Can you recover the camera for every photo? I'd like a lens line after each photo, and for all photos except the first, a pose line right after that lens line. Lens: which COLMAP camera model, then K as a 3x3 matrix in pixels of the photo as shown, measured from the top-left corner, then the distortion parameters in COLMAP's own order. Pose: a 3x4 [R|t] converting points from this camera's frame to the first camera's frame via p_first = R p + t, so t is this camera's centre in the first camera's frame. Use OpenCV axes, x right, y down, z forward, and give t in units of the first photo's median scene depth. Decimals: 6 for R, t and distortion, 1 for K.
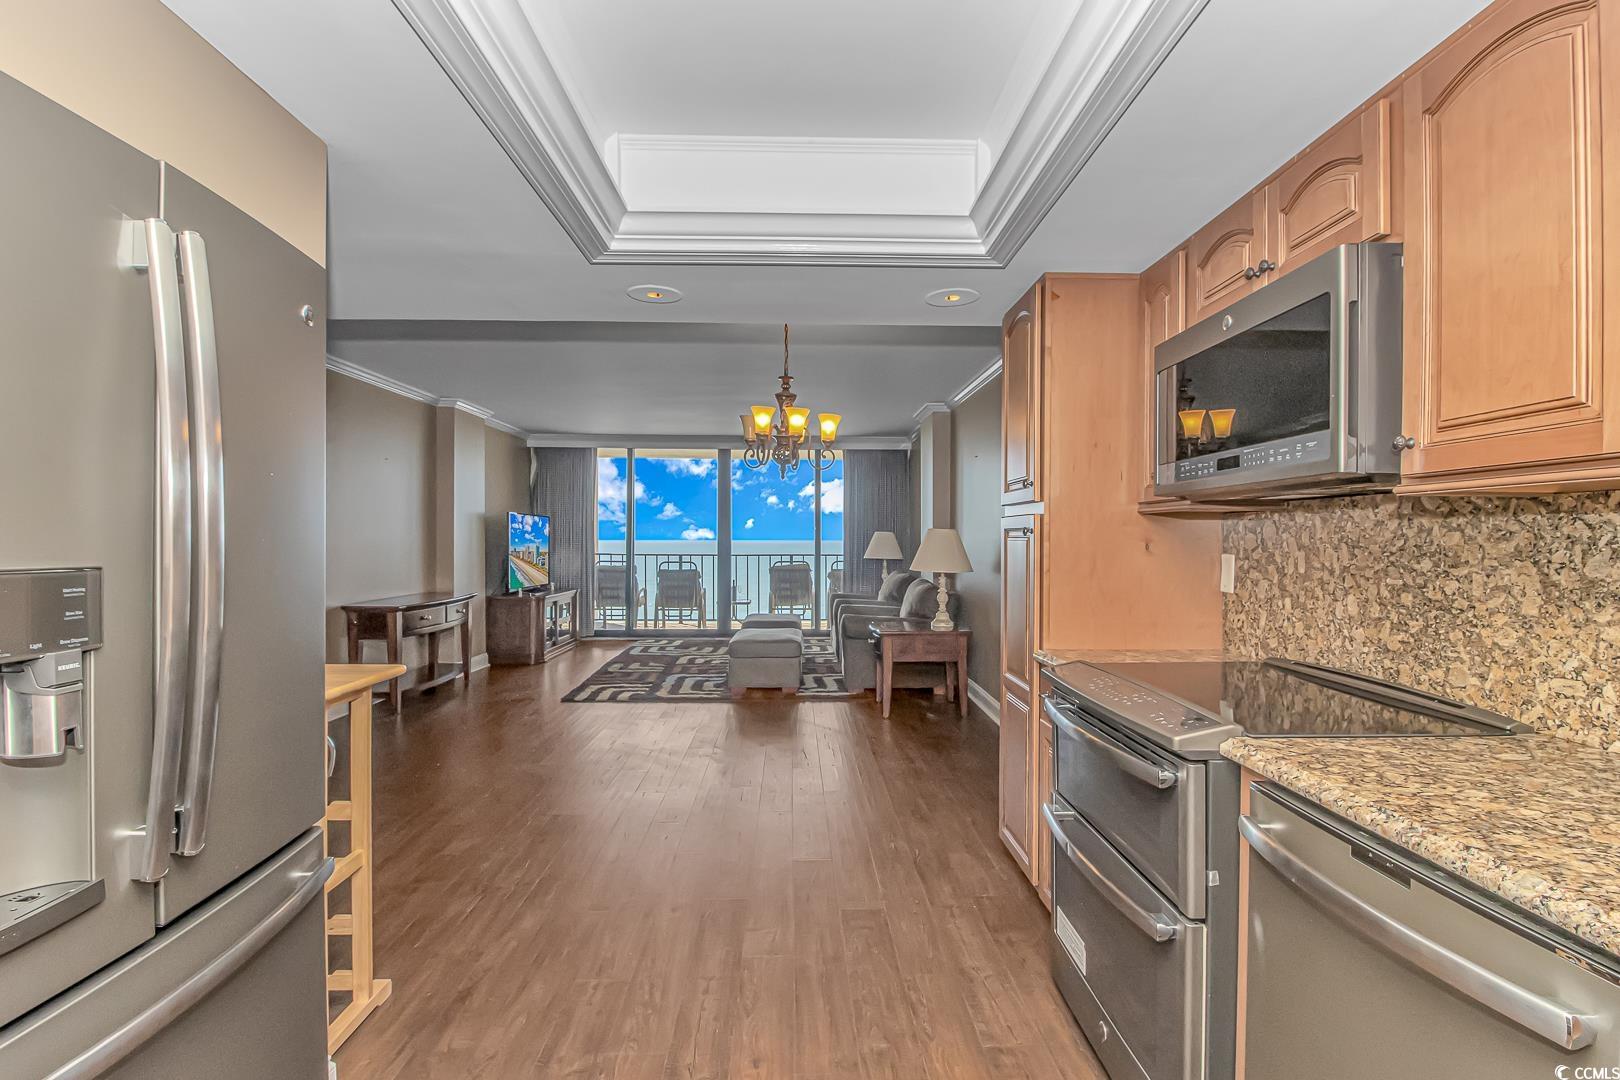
lens RADIAL K [[780.4, 0, 814.6], [0, 780.4, 541.9], [0, 0, 1]] dist [-0.020510, -0.000353]
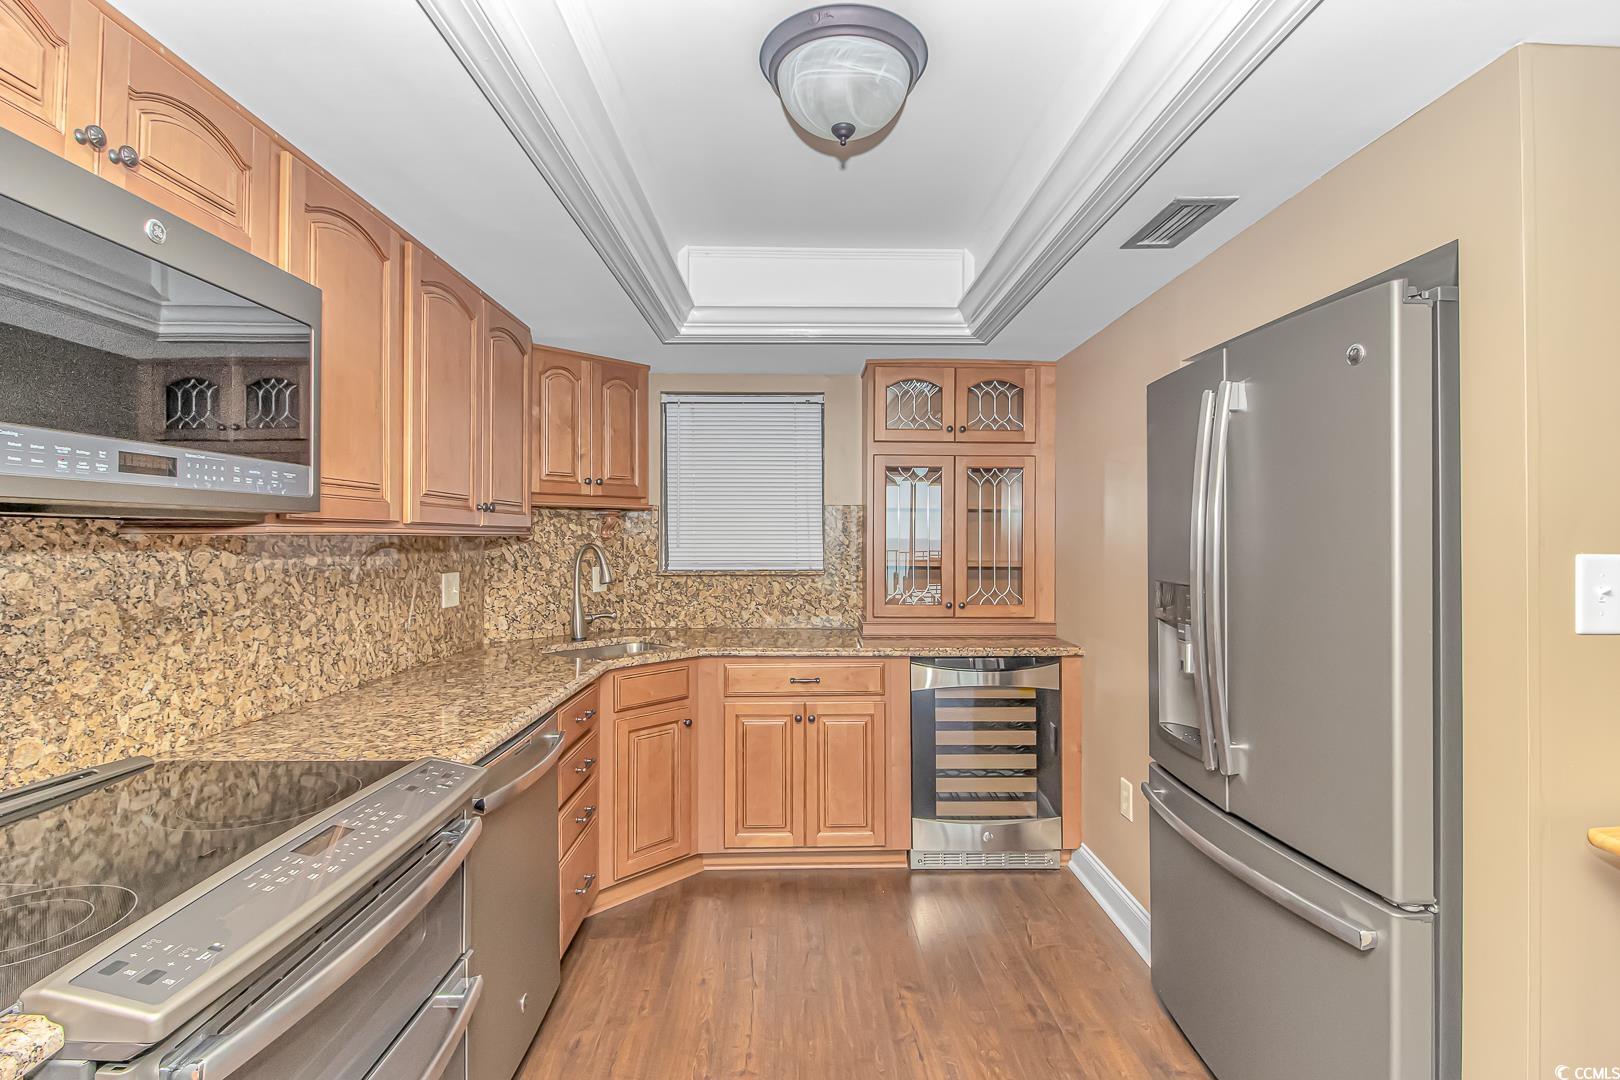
lens RADIAL K [[780.4, 0, 815.6], [0, 780.4, 535.0], [0, 0, 1]] dist [-0.020510, -0.000353]
pose [[-0.999972, -0.003874, 0.006457, 0.017680], [-0.003859, 0.999990, 0.002432, -0.063279], [-0.006467, 0.002407, -0.999976, 1.983744]]
